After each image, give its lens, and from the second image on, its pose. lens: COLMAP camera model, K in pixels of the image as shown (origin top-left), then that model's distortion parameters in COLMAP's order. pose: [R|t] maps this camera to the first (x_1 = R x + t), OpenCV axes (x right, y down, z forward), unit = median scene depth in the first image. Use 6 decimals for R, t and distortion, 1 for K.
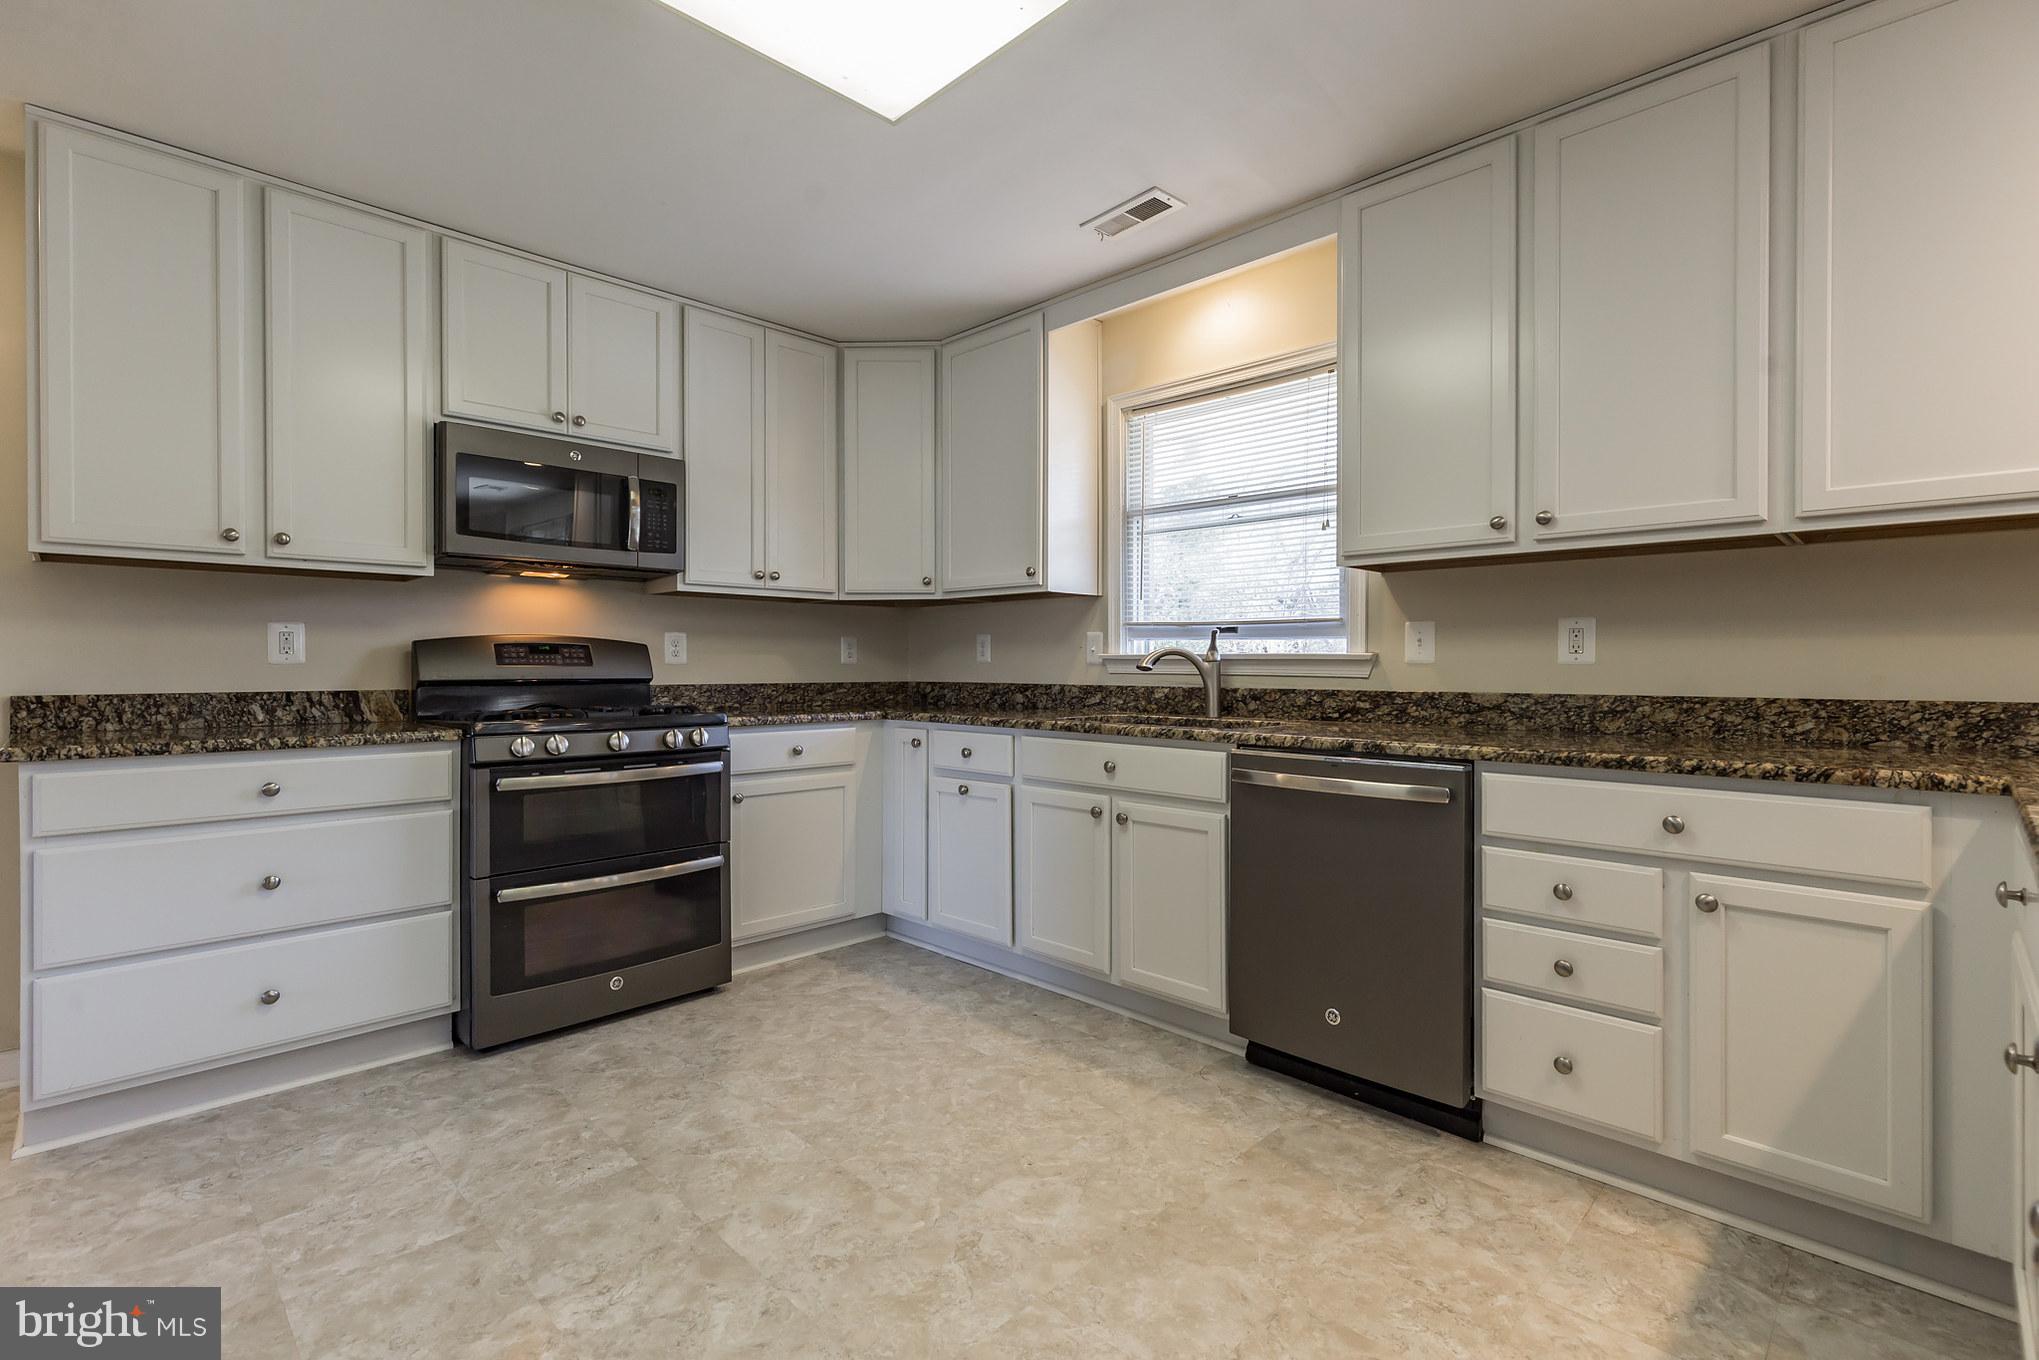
lens RADIAL K [[925.4, 0, 960.4], [0, 925.4, 646.6], [0, 0, 1]] dist [0.010541, -0.002168]
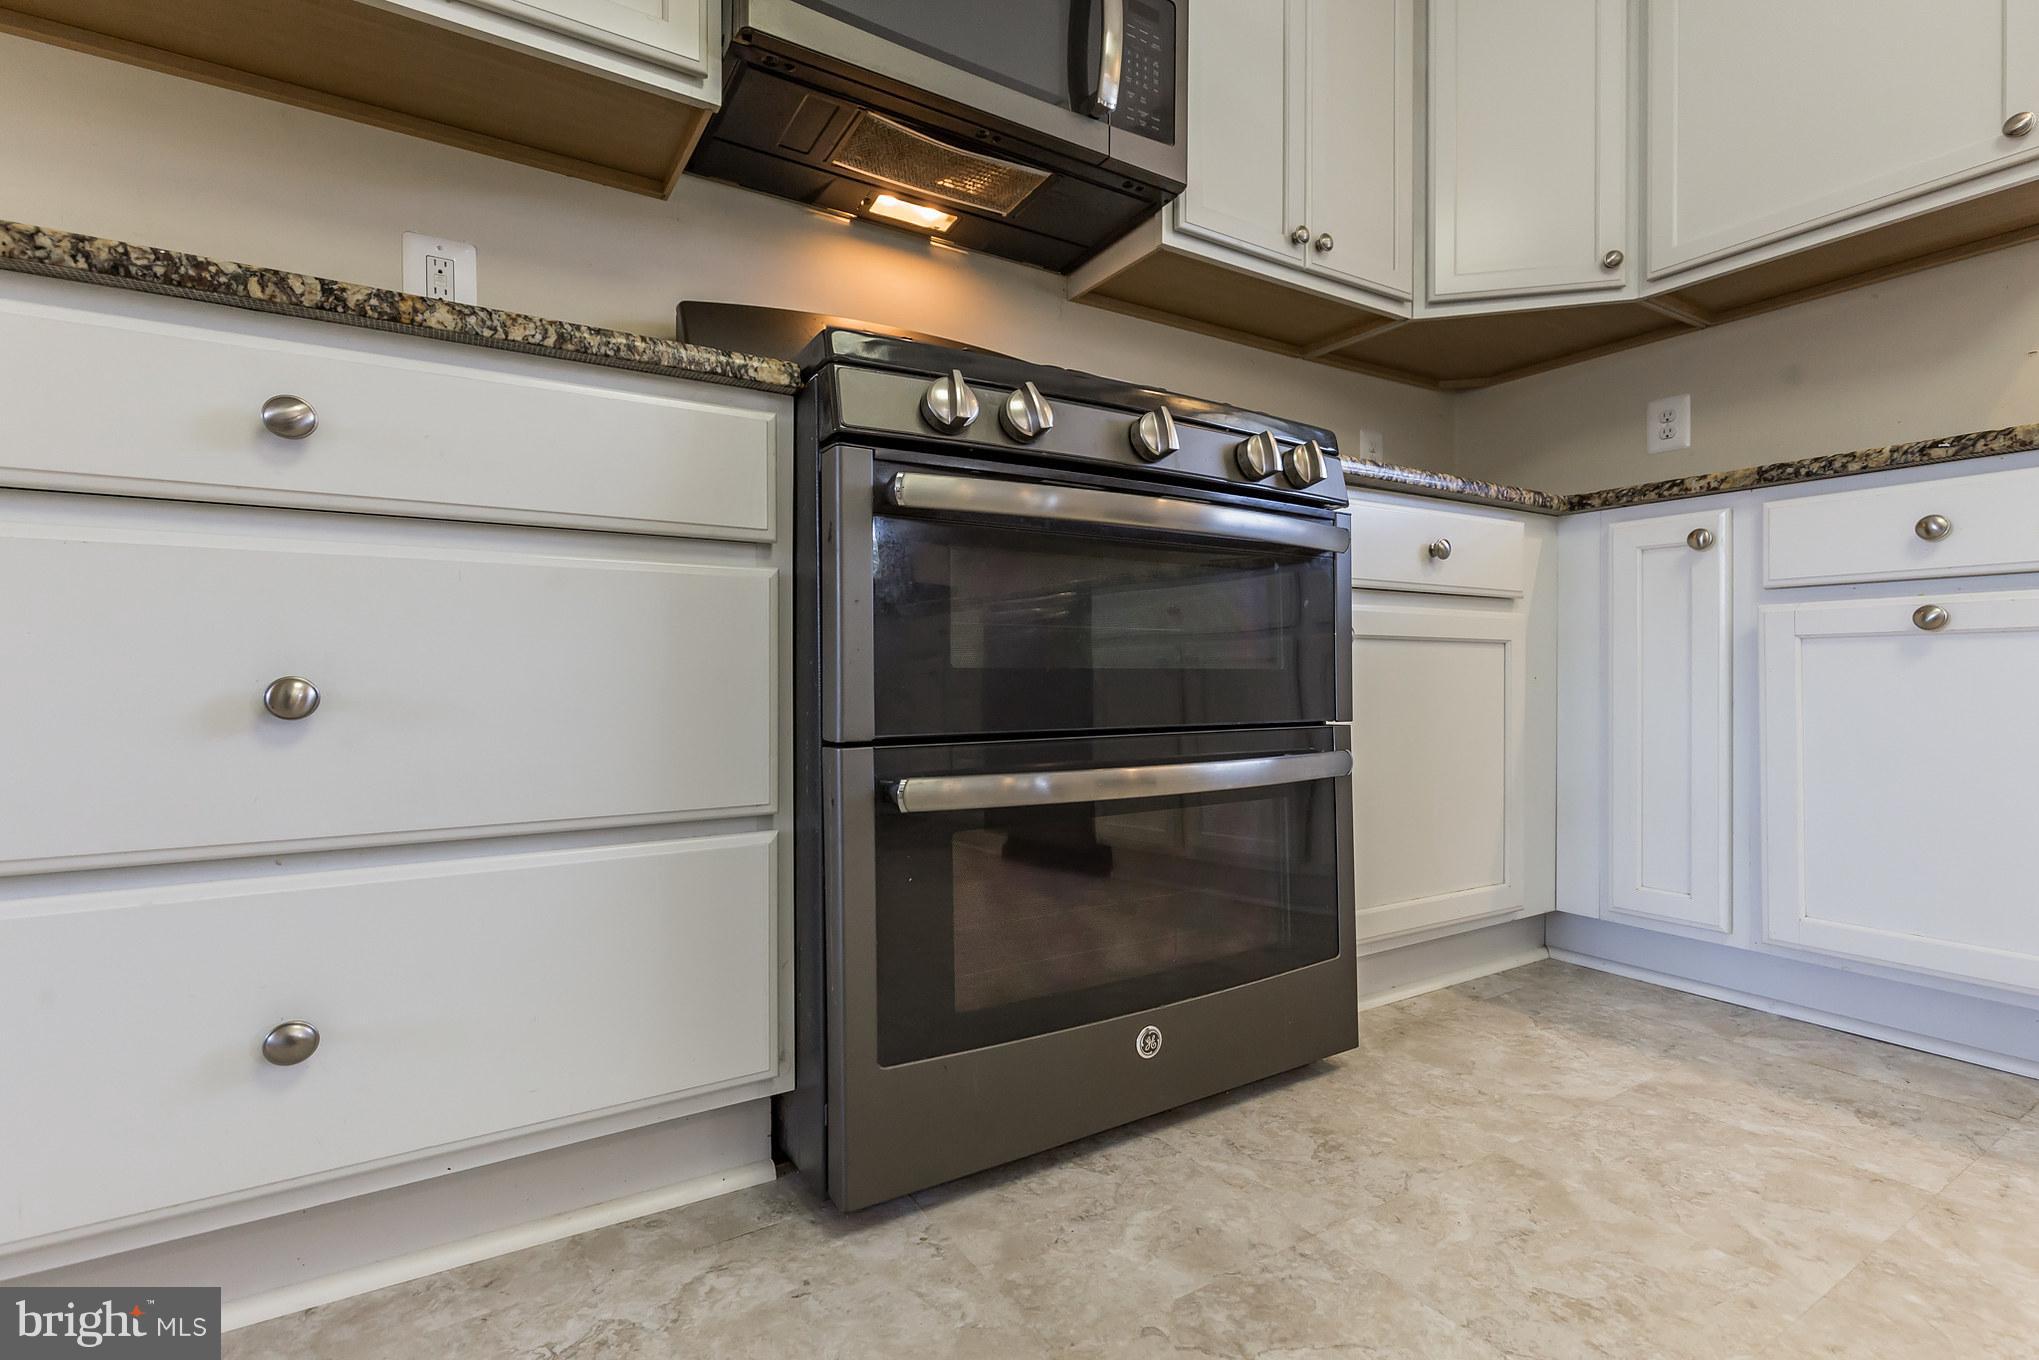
lens RADIAL K [[925.4, 0, 1011.1], [0, 925.4, 668.2], [0, 0, 1]] dist [0.010541, -0.002168]
pose [[0.983155, 0.009155, -0.182543, -0.372732], [-0.006202, 0.999841, 0.016745, 0.204372], [0.182667, -0.015331, 0.983055, 0.625984]]
